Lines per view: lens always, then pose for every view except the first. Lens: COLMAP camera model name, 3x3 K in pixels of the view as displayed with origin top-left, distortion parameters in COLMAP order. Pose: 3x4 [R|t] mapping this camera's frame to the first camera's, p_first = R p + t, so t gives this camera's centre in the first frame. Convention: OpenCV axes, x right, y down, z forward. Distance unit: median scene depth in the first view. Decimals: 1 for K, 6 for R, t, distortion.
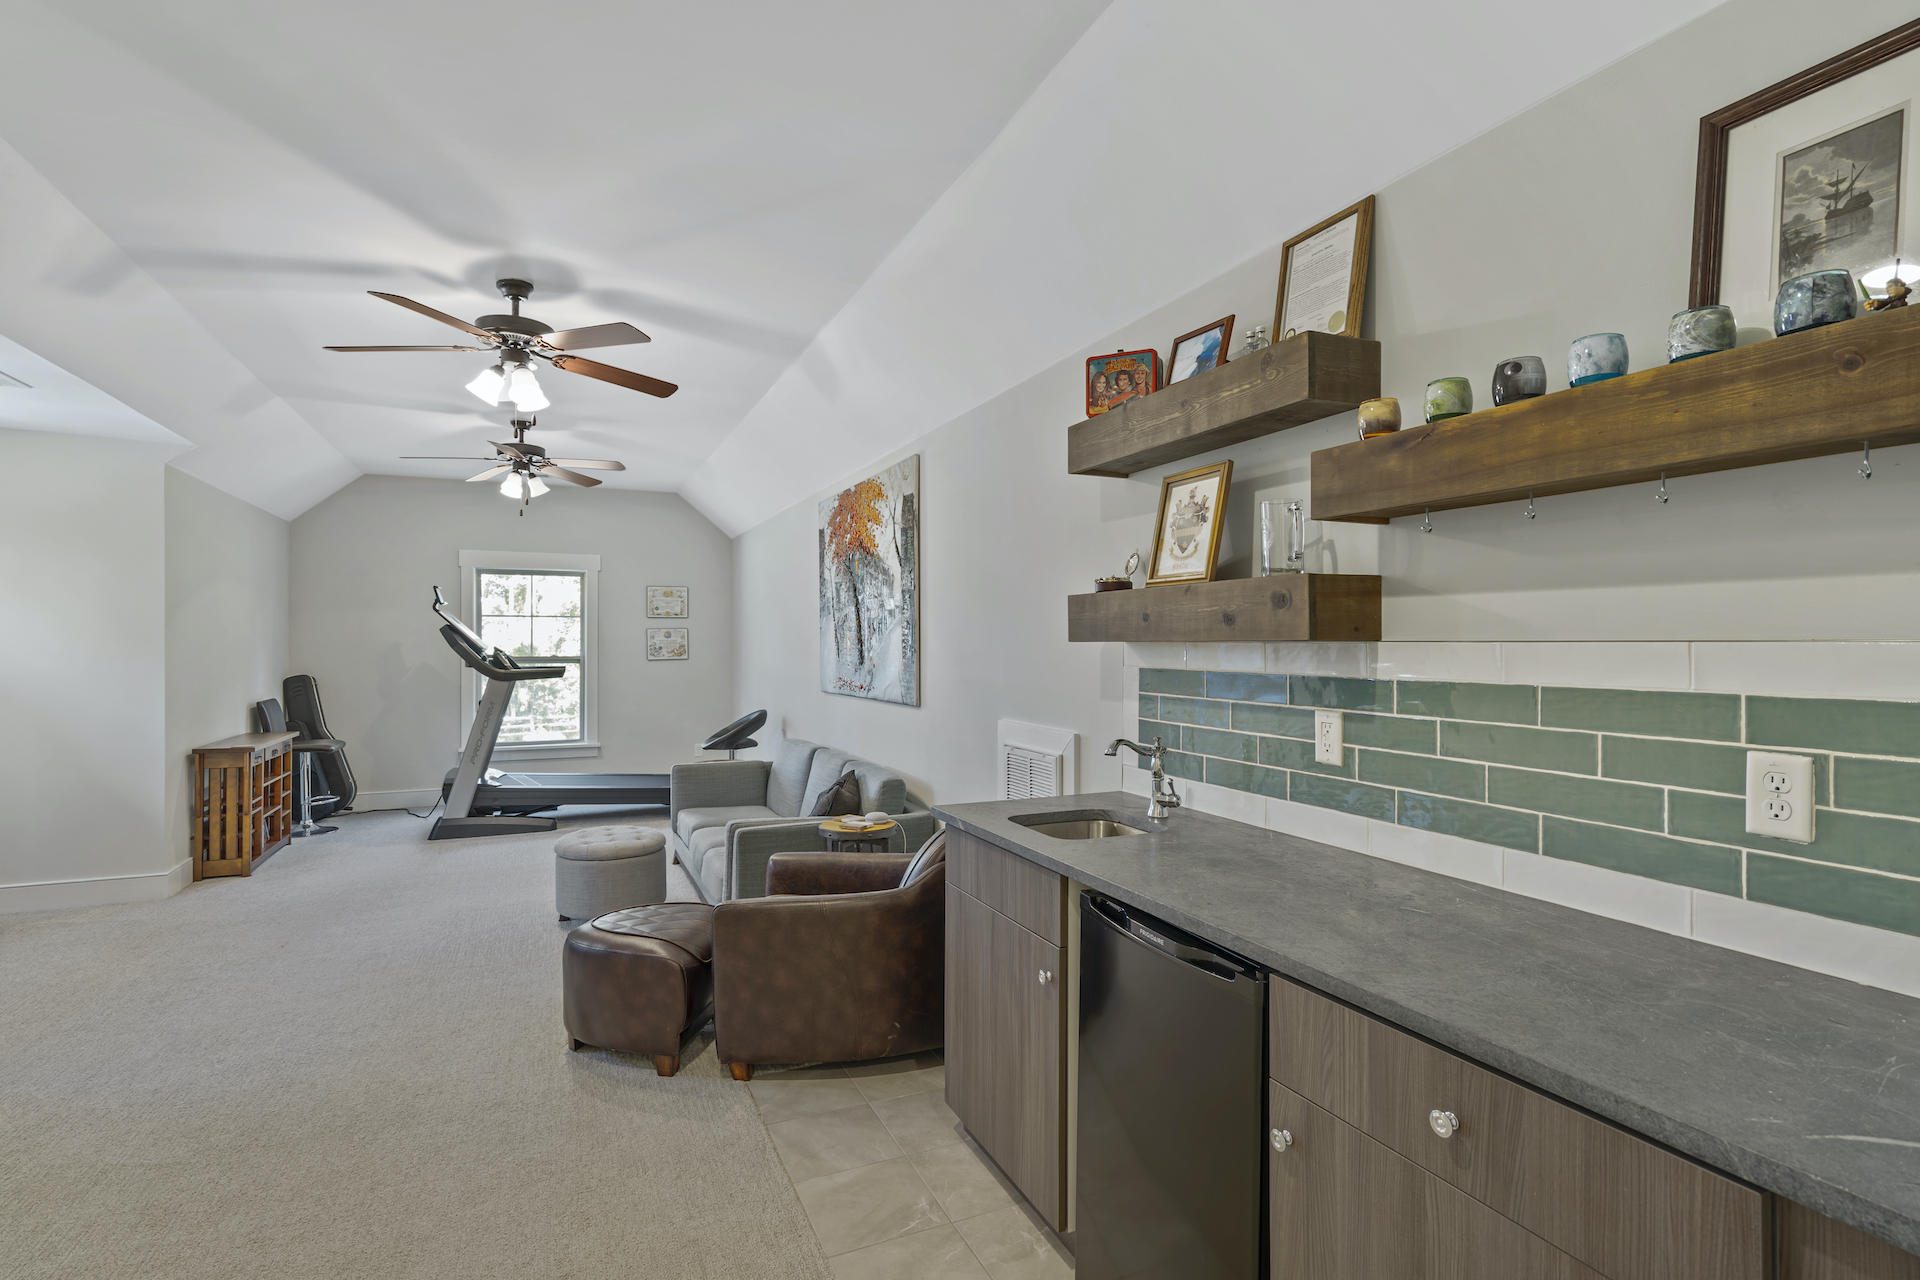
lens RADIAL K [[905.0, 0, 960.0], [0, 905.0, 640.0], [0, 0, 1]] dist [-0.000222, -0.000015]
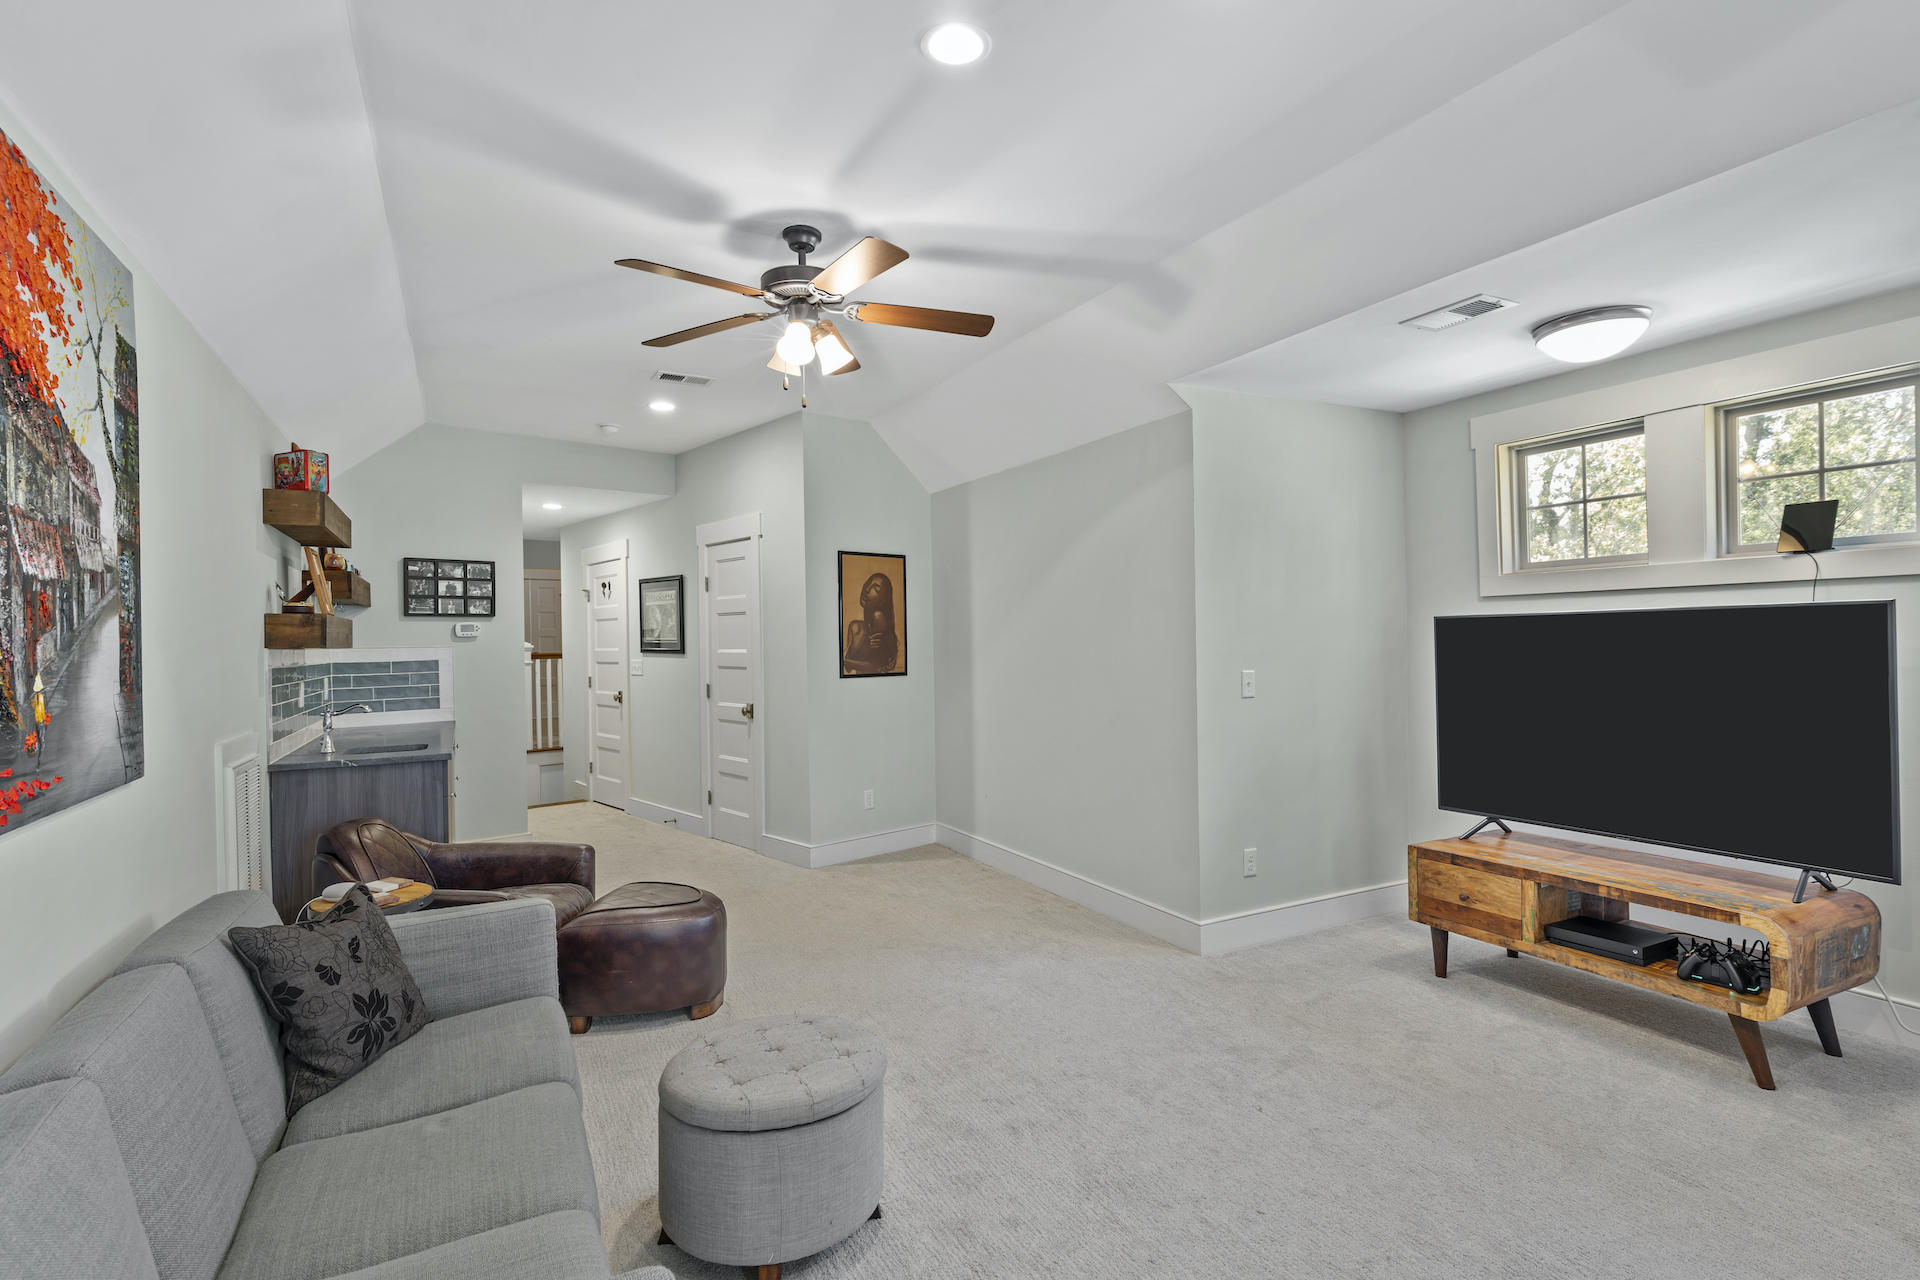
lens RADIAL K [[905.0, 0, 960.0], [0, 905.0, 640.0], [0, 0, 1]] dist [-0.000222, -0.000015]
pose [[-0.996939, 0.013116, -0.077069, -0.449385], [0.013828, 0.999866, -0.008710, 0.007198], [0.076945, -0.009749, -0.996988, 1.479937]]
